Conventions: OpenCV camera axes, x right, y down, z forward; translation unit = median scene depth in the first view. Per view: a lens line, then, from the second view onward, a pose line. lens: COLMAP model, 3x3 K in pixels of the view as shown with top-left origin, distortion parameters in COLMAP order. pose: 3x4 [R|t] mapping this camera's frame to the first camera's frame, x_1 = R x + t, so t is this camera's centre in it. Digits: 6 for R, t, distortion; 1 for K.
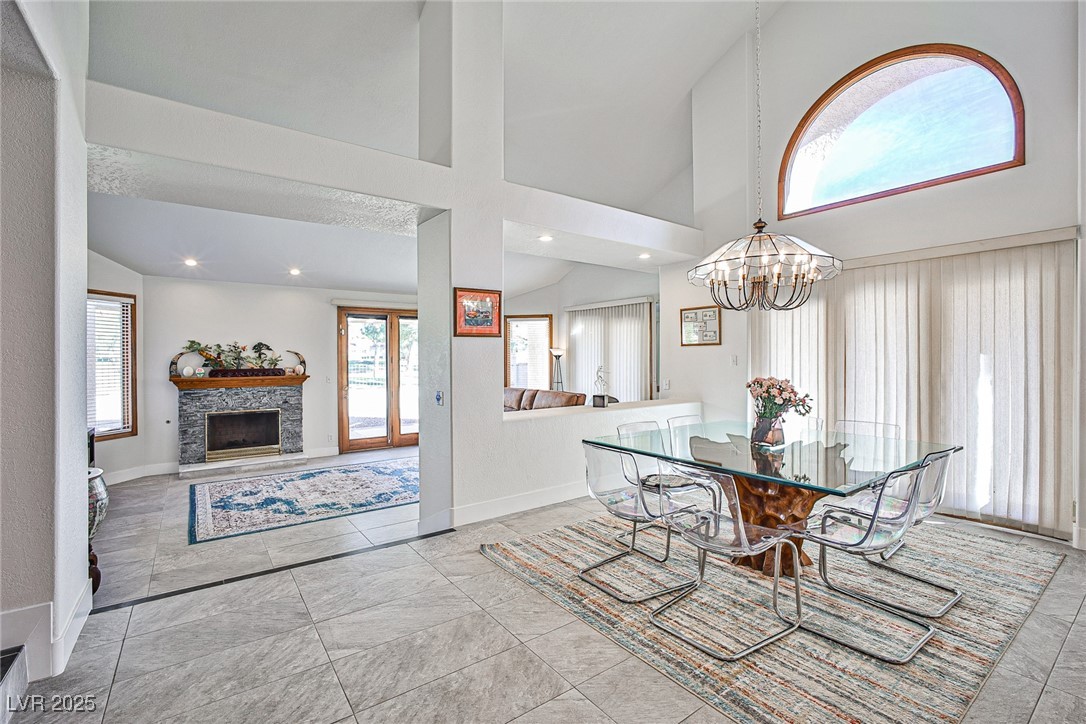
lens RADIAL K [[486.6, 0, 544.5], [0, 486.6, 361.1], [0, 0, 1]] dist [-0.037151, 0.014519]
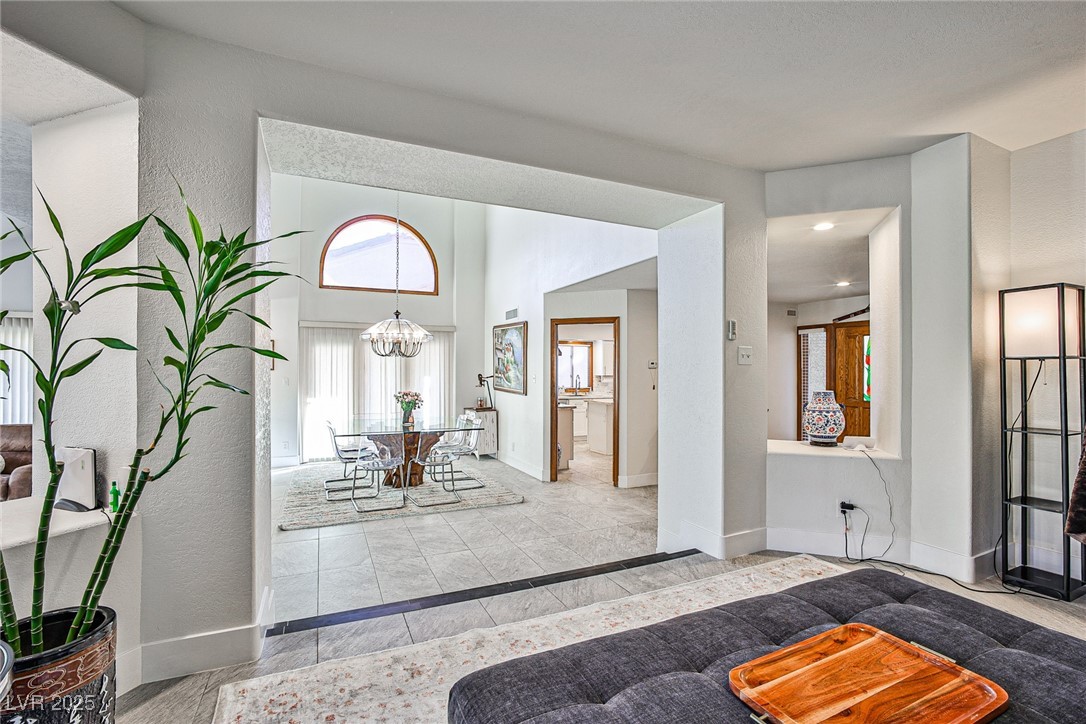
lens RADIAL K [[486.6, 0, 545.2], [0, 486.6, 367.4], [0, 0, 1]] dist [-0.037151, 0.014519]
pose [[0.194624, 0.011594, 0.980809, -0.648502], [0.005575, 0.999901, -0.012926, -0.017127], [-0.980862, 0.007984, 0.194540, 0.013848]]
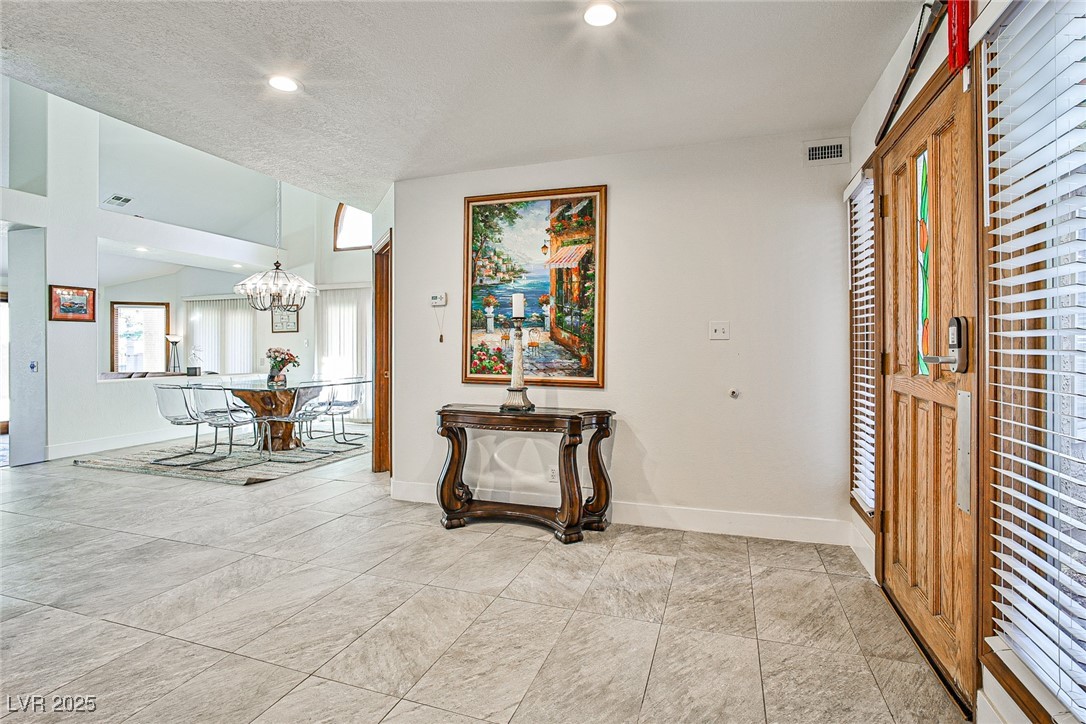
lens RADIAL K [[519.0, 0, 544.1], [0, 519.0, 351.3], [0, 0, 1]] dist [-0.011759, 0.007387]
pose [[0.825616, 0.000398, 0.564233, 0.081853], [0.004207, 0.999968, -0.006861, 0.030082], [-0.564217, 0.008039, 0.825587, -0.563523]]
